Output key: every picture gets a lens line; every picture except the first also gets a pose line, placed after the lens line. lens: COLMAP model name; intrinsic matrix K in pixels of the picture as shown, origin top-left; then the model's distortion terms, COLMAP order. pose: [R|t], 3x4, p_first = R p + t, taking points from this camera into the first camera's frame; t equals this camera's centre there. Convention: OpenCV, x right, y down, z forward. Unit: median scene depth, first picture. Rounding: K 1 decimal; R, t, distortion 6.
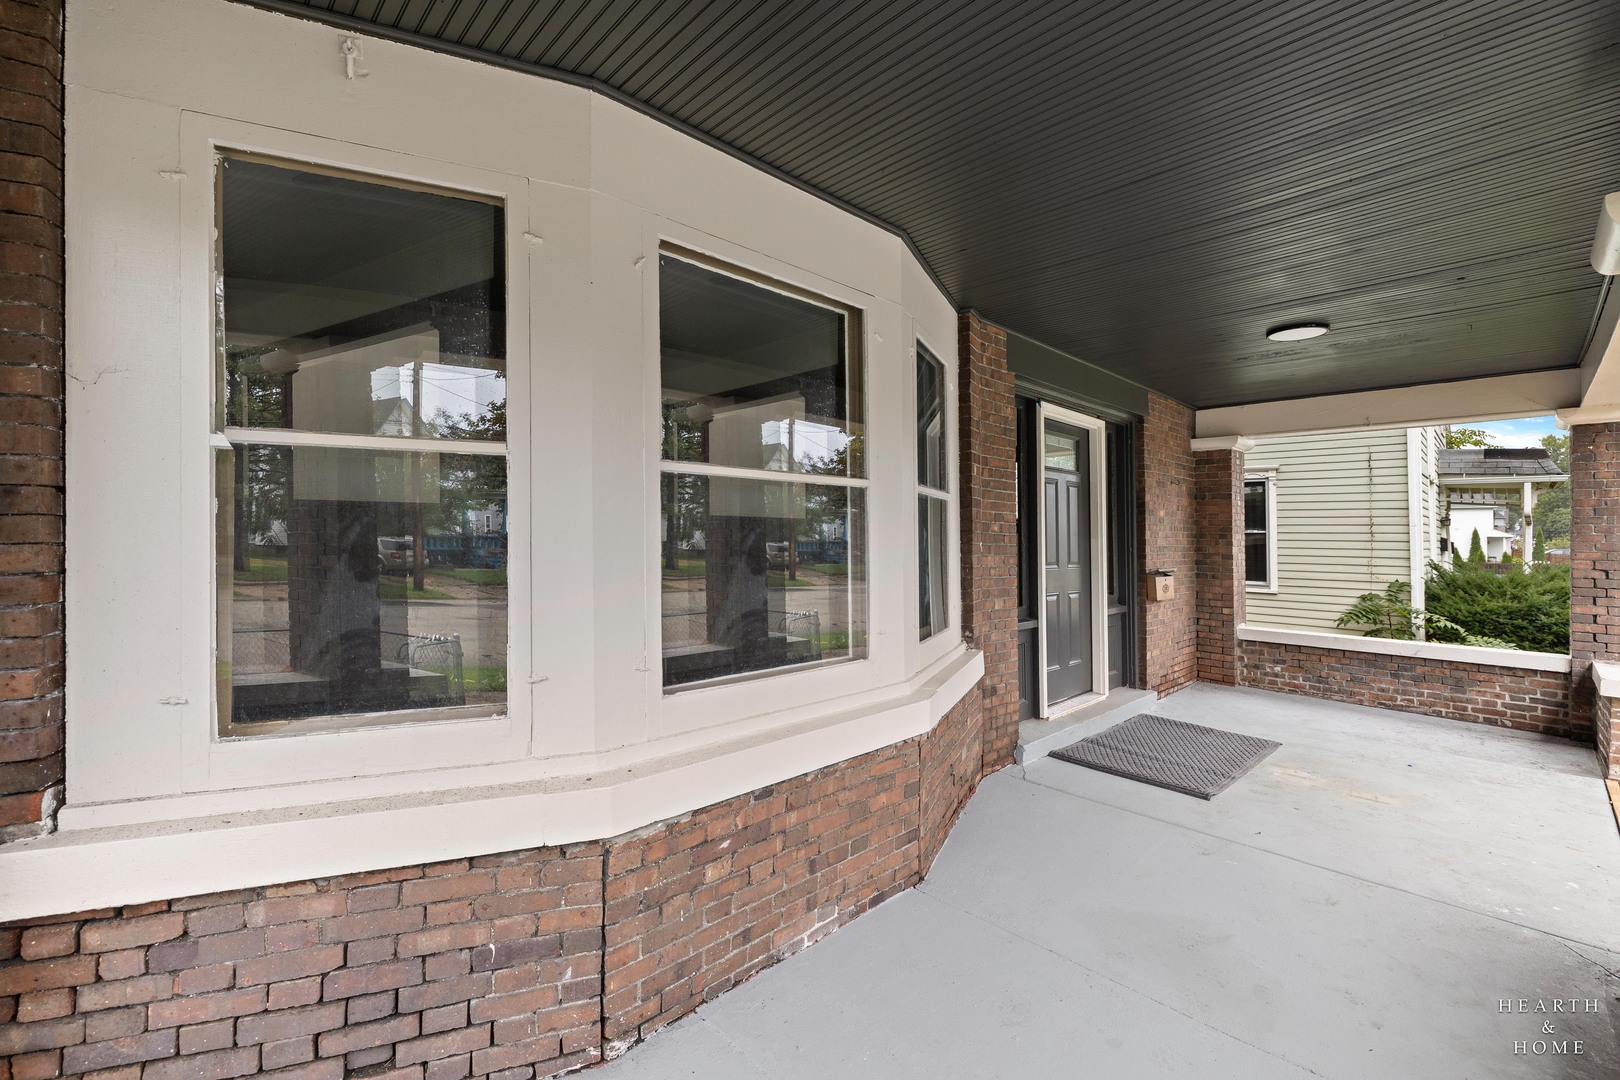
lens RADIAL K [[686.2, 0, 811.2], [0, 686.2, 531.0], [0, 0, 1]] dist [0.000340, -0.000003]
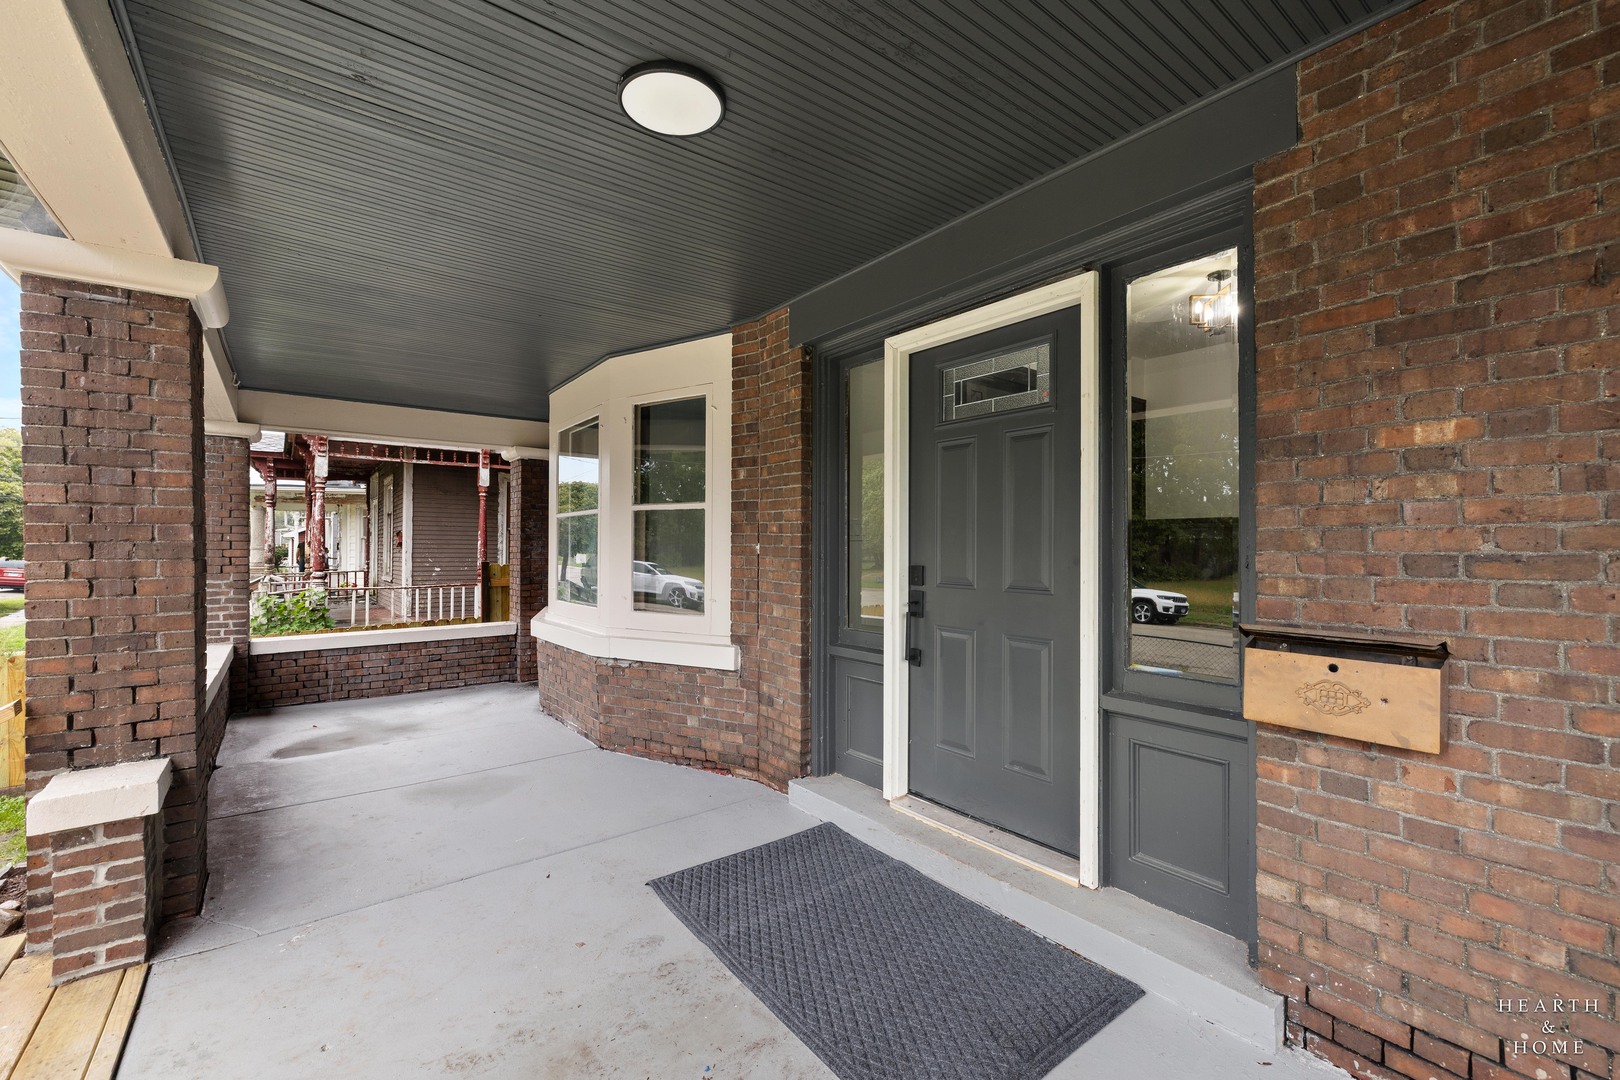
lens RADIAL K [[686.2, 0, 815.4], [0, 686.2, 558.6], [0, 0, 1]] dist [0.000436, 0.000065]
pose [[-0.114715, 0.009925, -0.993349, 1.202804], [0.002669, 0.999950, 0.009683, 0.027687], [0.993395, -0.001541, -0.114736, 1.177504]]
